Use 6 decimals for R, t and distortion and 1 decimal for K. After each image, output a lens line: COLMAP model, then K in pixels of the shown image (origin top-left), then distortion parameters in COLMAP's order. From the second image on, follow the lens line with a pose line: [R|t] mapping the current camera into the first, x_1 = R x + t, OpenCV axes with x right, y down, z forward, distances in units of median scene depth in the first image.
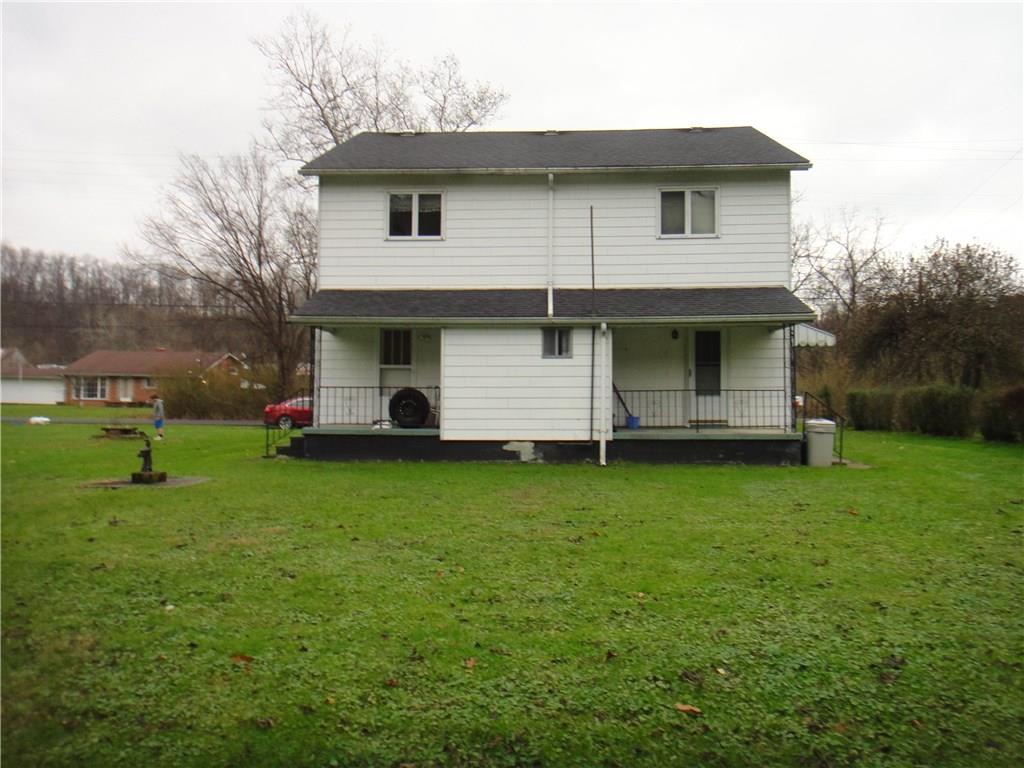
lens RADIAL K [[765.3, 0, 506.0], [0, 765.3, 400.9], [0, 0, 1]] dist [0.036645, -0.007010]
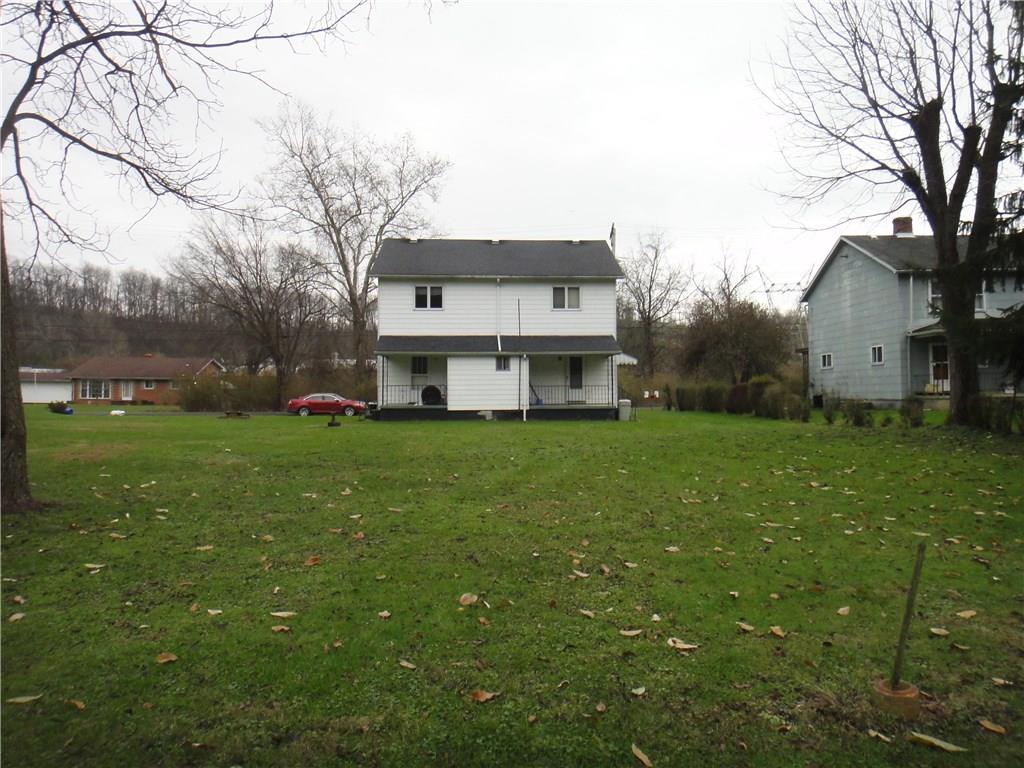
lens RADIAL K [[765.3, 0, 508.3], [0, 765.3, 378.6], [0, 0, 1]] dist [0.036645, -0.007010]
pose [[0.994941, -0.003123, 0.100415, -0.110551], [0.006046, 0.999567, -0.028808, 0.021270], [-0.100282, 0.029270, 0.994528, -0.926192]]
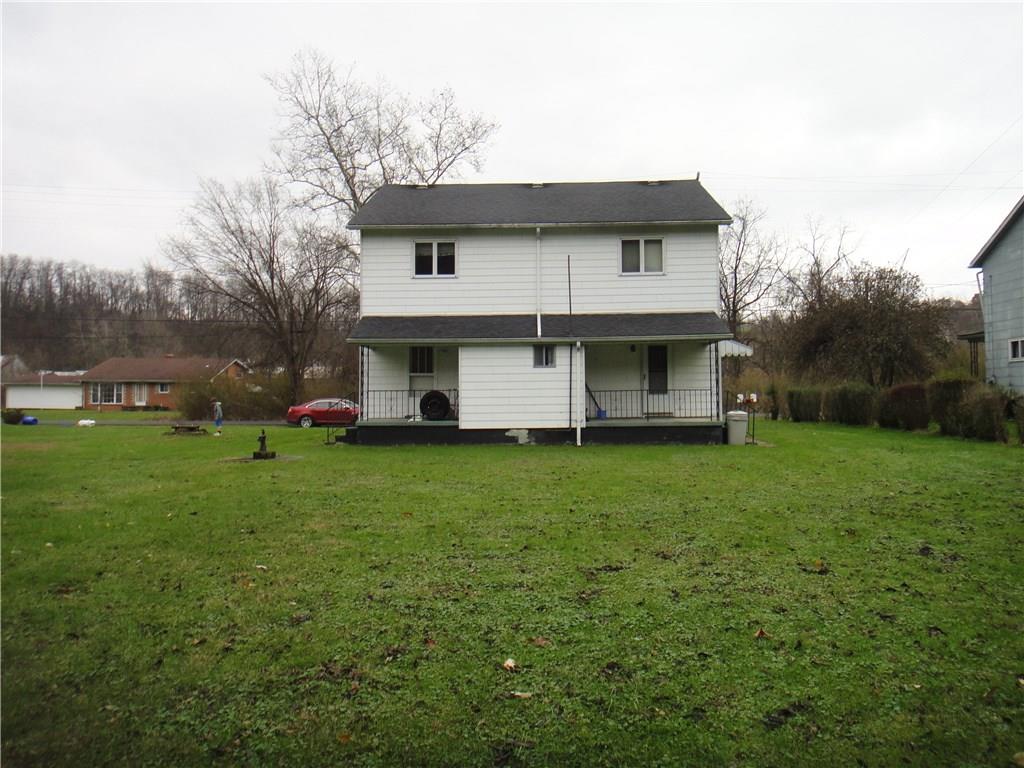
lens RADIAL K [[765.3, 0, 510.8], [0, 765.3, 393.4], [0, 0, 1]] dist [0.036645, -0.007010]
pose [[0.999682, -0.010696, 0.022820, -0.021010], [0.010936, 0.999886, -0.010422, 0.002559], [-0.022706, 0.010668, 0.999685, -0.299289]]
